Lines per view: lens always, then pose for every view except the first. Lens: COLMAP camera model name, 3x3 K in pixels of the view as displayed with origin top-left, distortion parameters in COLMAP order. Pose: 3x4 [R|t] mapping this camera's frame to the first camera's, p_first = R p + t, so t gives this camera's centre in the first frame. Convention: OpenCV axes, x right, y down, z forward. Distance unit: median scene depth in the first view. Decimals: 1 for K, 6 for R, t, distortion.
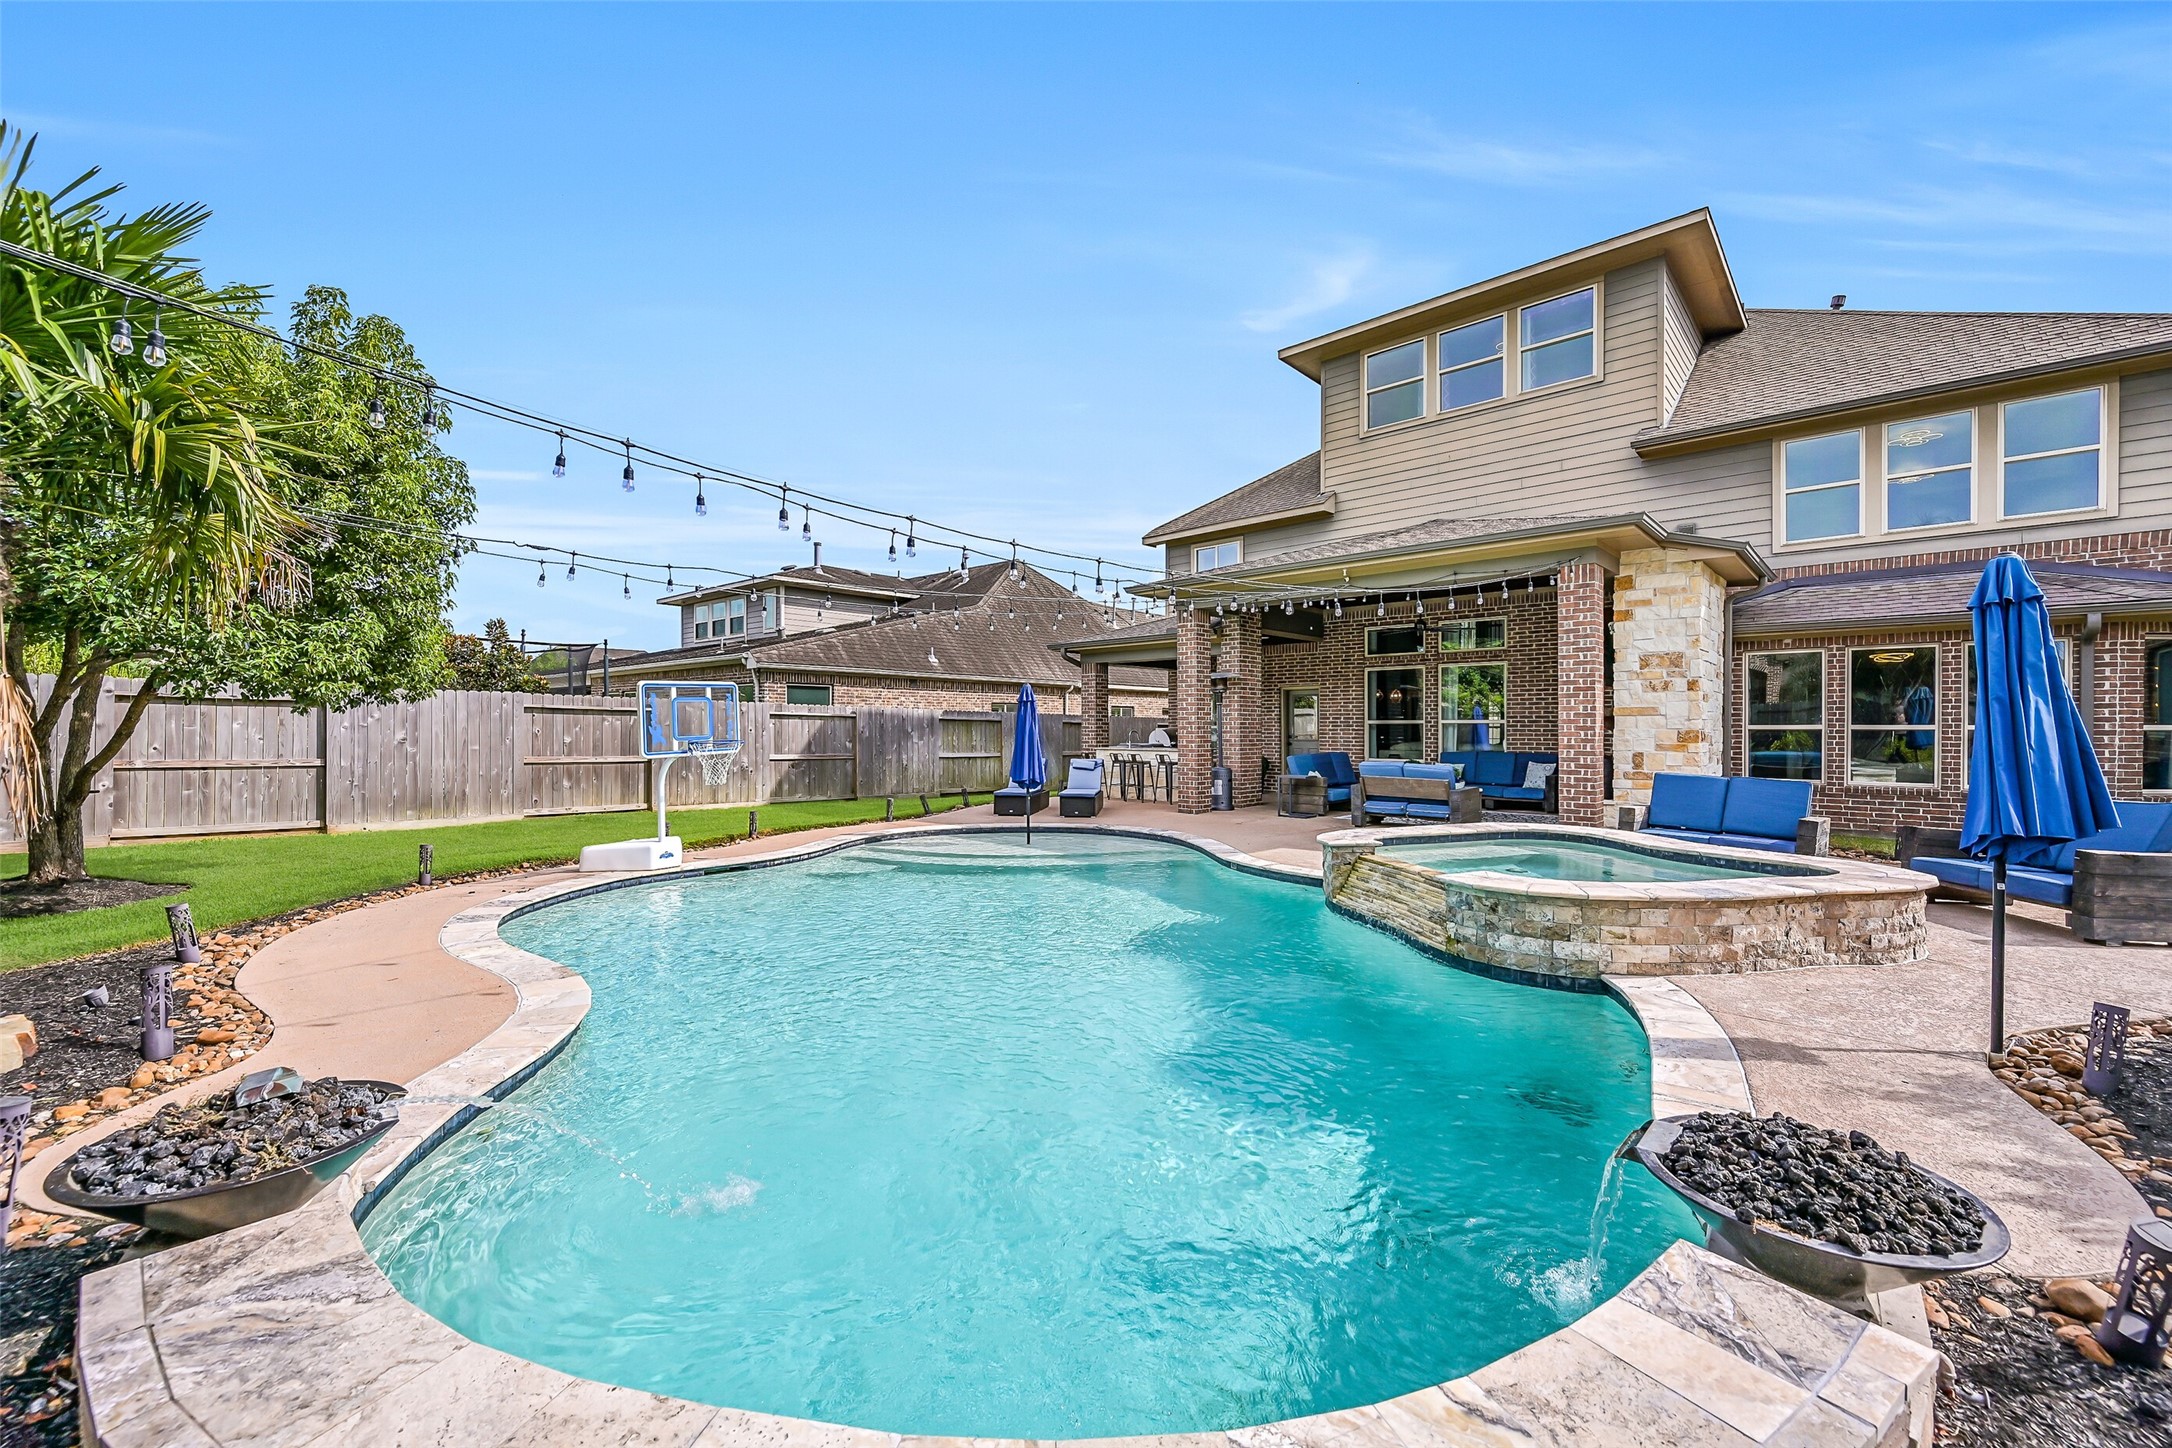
lens RADIAL K [[843.4, 0, 1086.0], [0, 843.4, 724.0], [0, 0, 1]] dist [-0.008971, 0.000005]
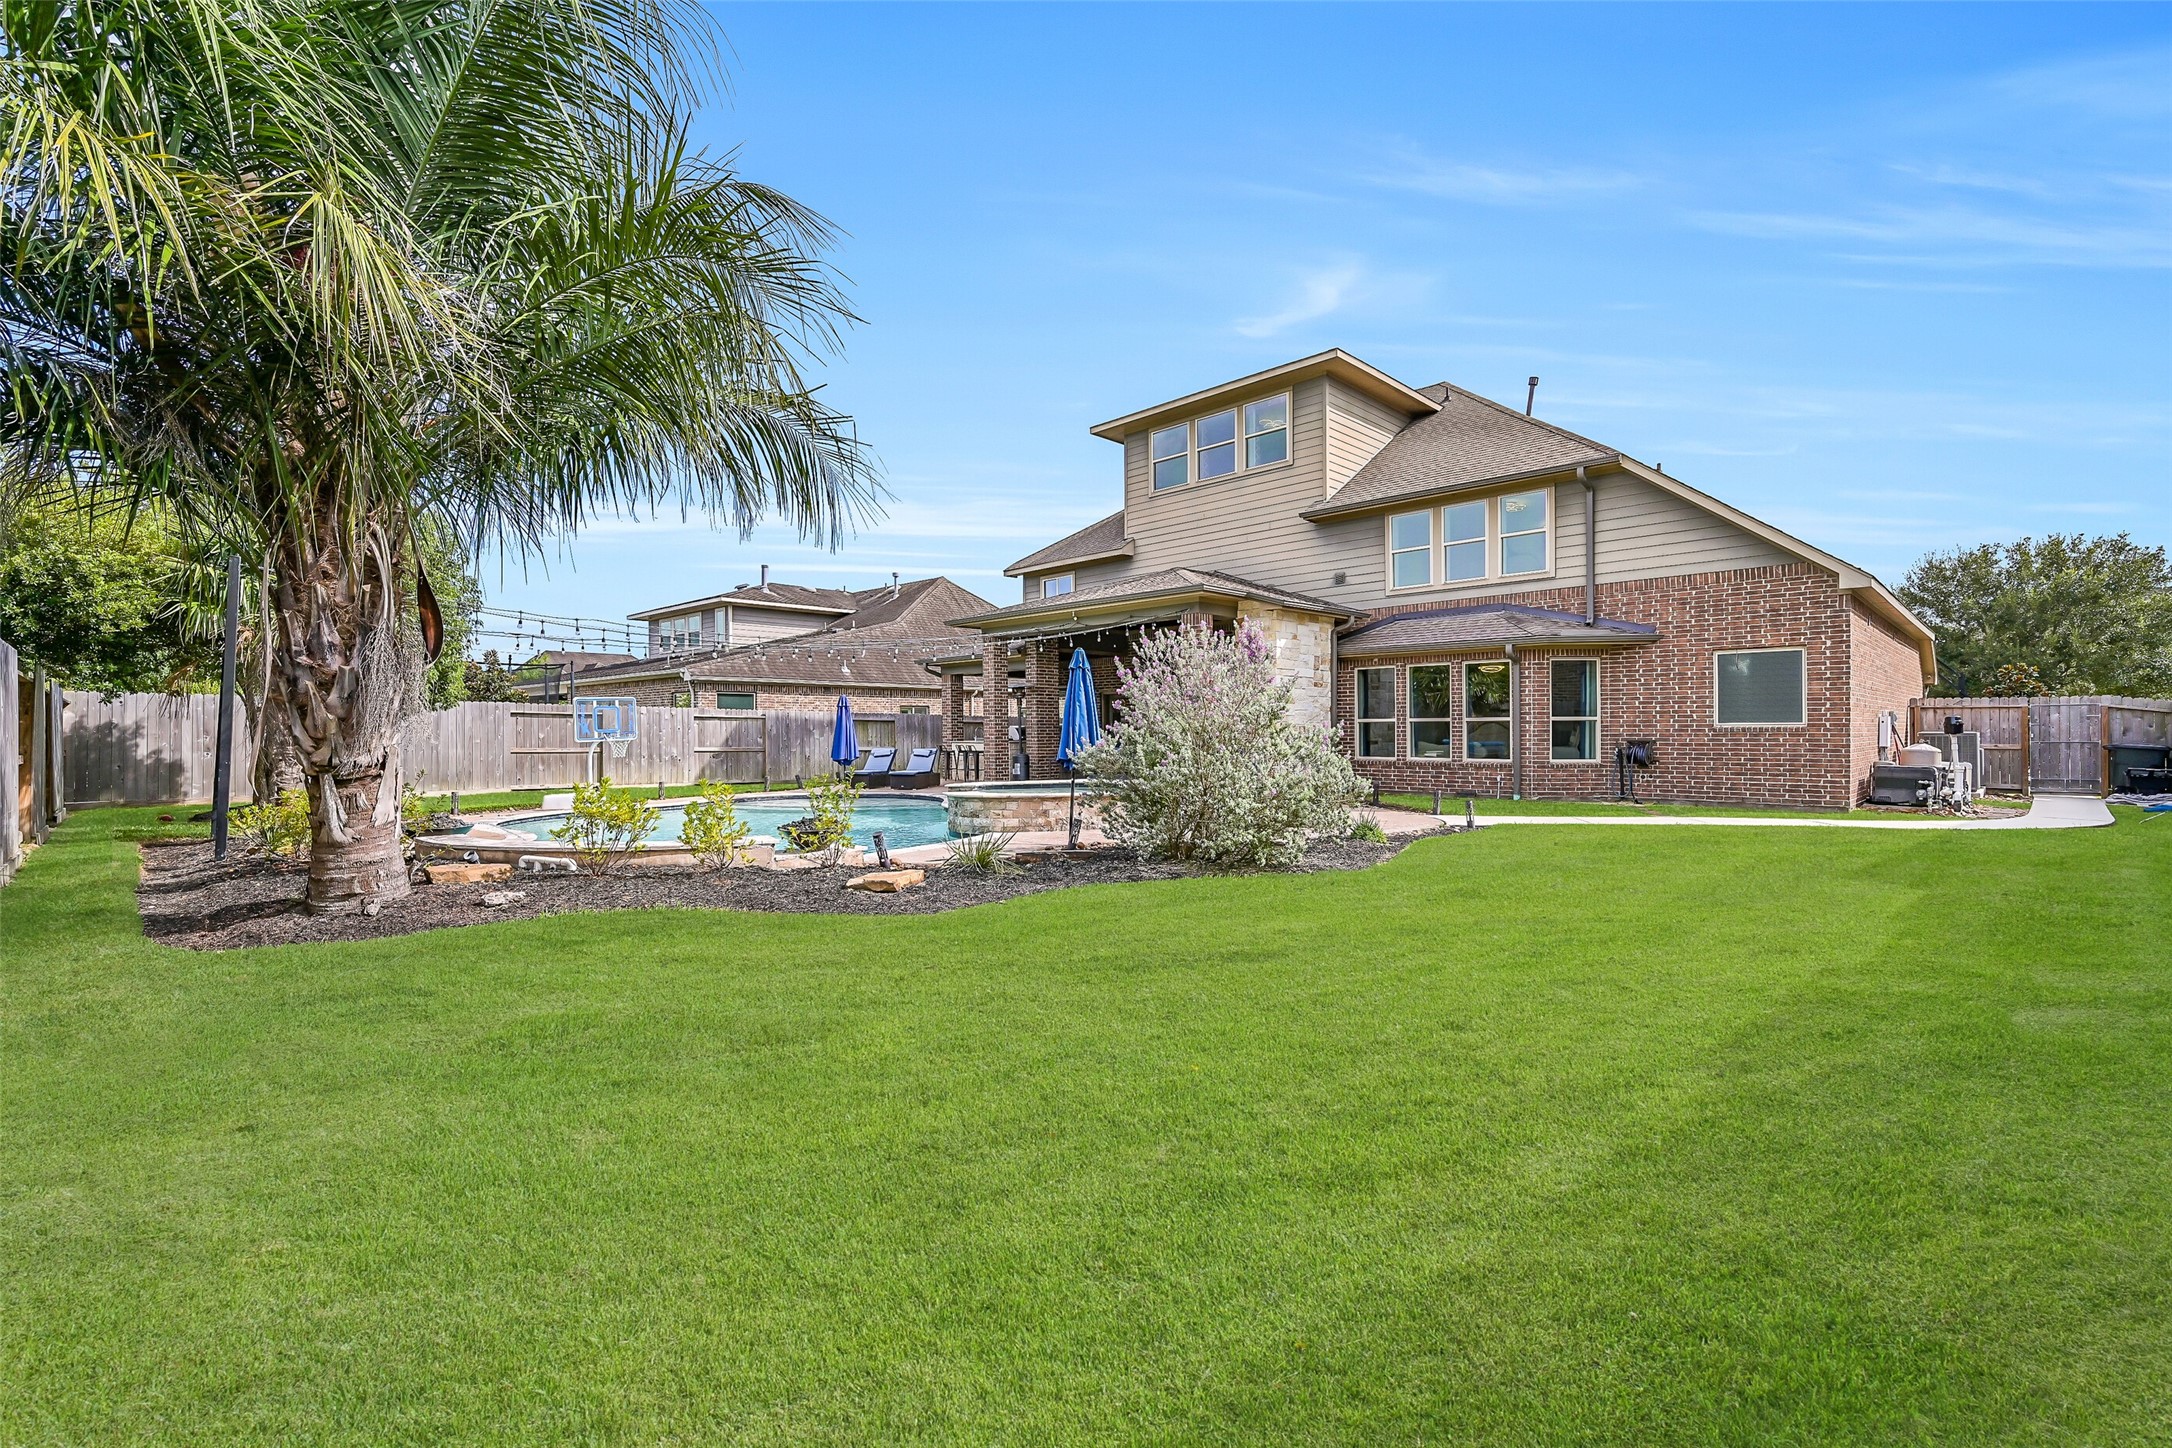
lens RADIAL K [[925.4, 0, 1086.0], [0, 925.4, 724.0], [0, 0, 1]] dist [-0.011600, -0.000069]
pose [[0.999426, -0.006442, -0.033247, 0.284496], [0.006367, 0.999977, -0.002342, 0.007295], [0.033262, 0.002128, 0.999444, -0.420009]]
